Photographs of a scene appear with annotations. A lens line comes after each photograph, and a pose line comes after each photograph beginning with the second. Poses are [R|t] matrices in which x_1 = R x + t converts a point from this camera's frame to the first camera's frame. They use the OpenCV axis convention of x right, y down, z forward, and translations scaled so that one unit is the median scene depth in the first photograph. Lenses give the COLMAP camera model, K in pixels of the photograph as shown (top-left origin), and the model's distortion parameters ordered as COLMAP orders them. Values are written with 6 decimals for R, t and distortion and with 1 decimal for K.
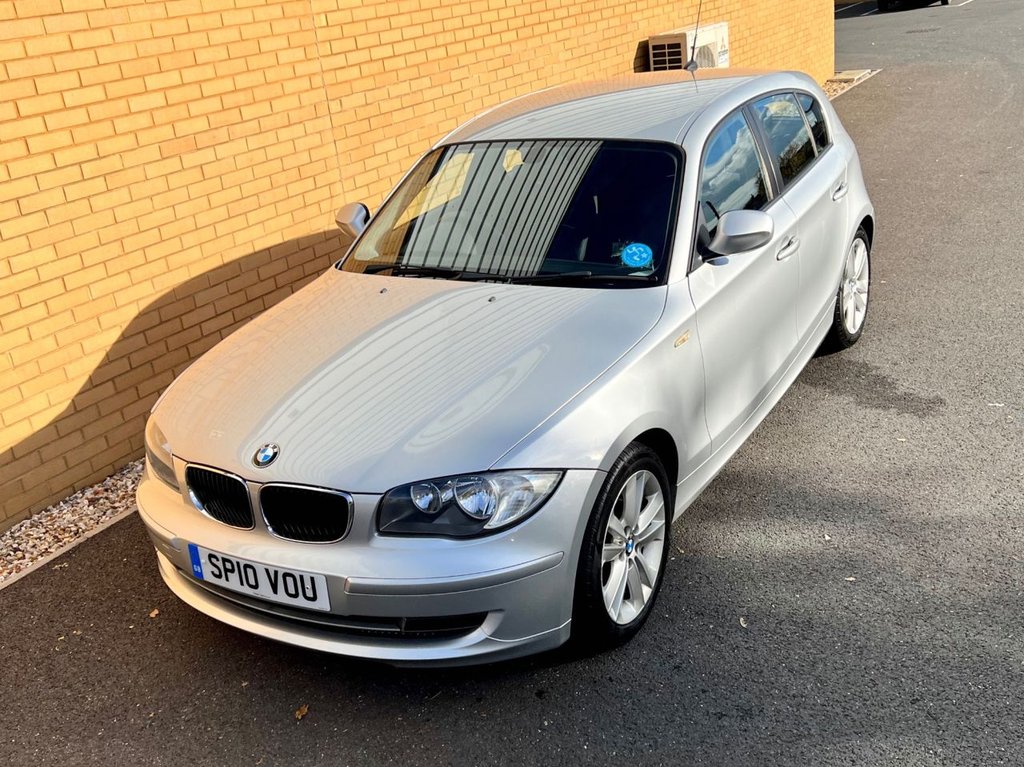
lens RADIAL K [[1082.4, 0, 538.6], [0, 1082.4, 397.3], [0, 0, 1]] dist [0.090183, -0.157082]
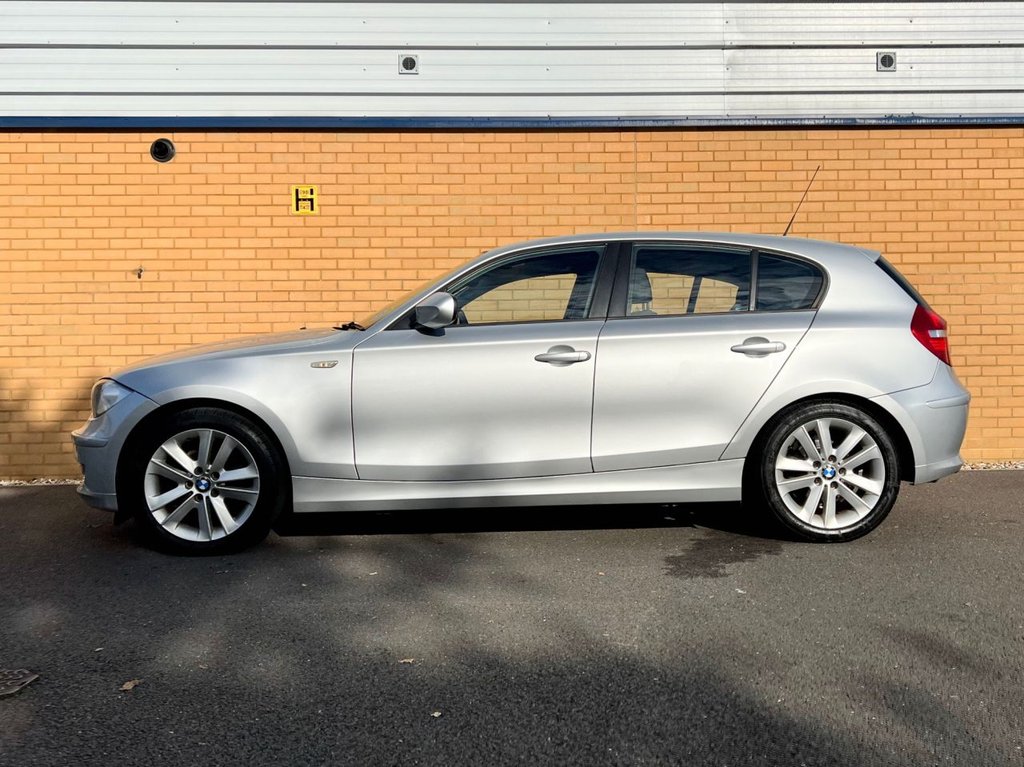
lens RADIAL K [[964.5, 0, 535.9], [0, 964.5, 358.5], [0, 0, 1]] dist [0.123286, -0.268769]
pose [[0.517944, 0.097377, -0.849854, 0.855326], [-0.363289, 0.924492, -0.115478, -0.009846], [0.774438, 0.368553, 0.514212, 0.420512]]
